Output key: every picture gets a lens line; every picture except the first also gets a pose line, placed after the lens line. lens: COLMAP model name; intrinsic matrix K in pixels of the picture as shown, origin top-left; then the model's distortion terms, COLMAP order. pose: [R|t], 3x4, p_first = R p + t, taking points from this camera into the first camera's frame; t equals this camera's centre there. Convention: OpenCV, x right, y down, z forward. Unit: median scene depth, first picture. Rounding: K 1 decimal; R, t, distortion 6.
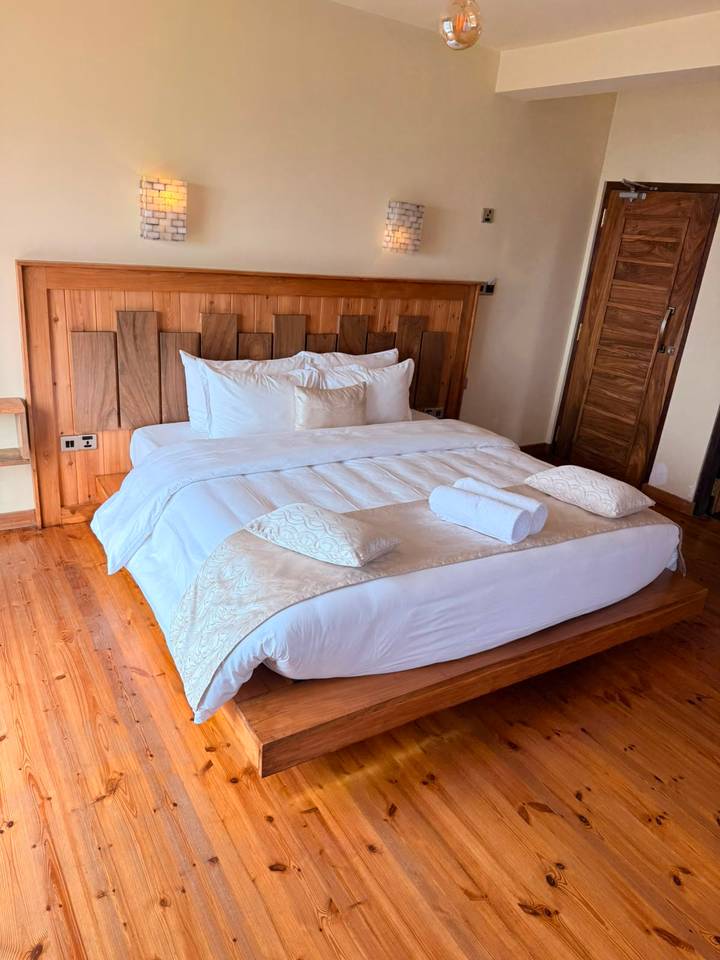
lens RADIAL K [[679.4, 0, 358.2], [0, 679.4, 477.4], [0, 0, 1]] dist [-0.004378, -0.008657]
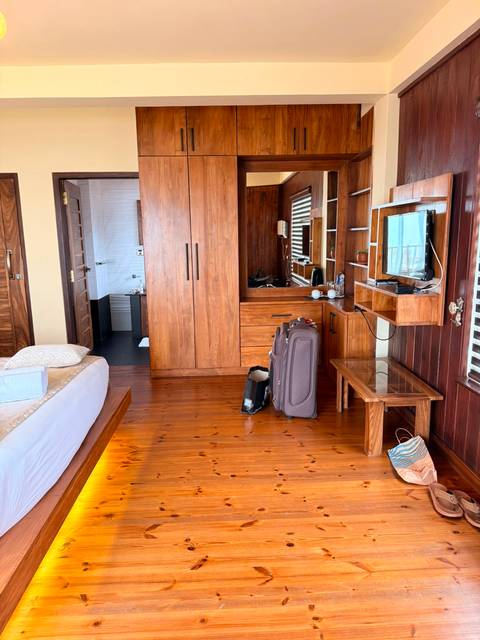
lens RADIAL K [[452.9, 0, 237.3], [0, 452.9, 321.4], [0, 0, 1]] dist [-0.004378, -0.008657]
pose [[0.496422, -0.265622, 0.826444, -0.371950], [0.374405, 0.924448, 0.072226, 0.042675], [-0.783190, 0.273570, 0.558366, 0.130021]]
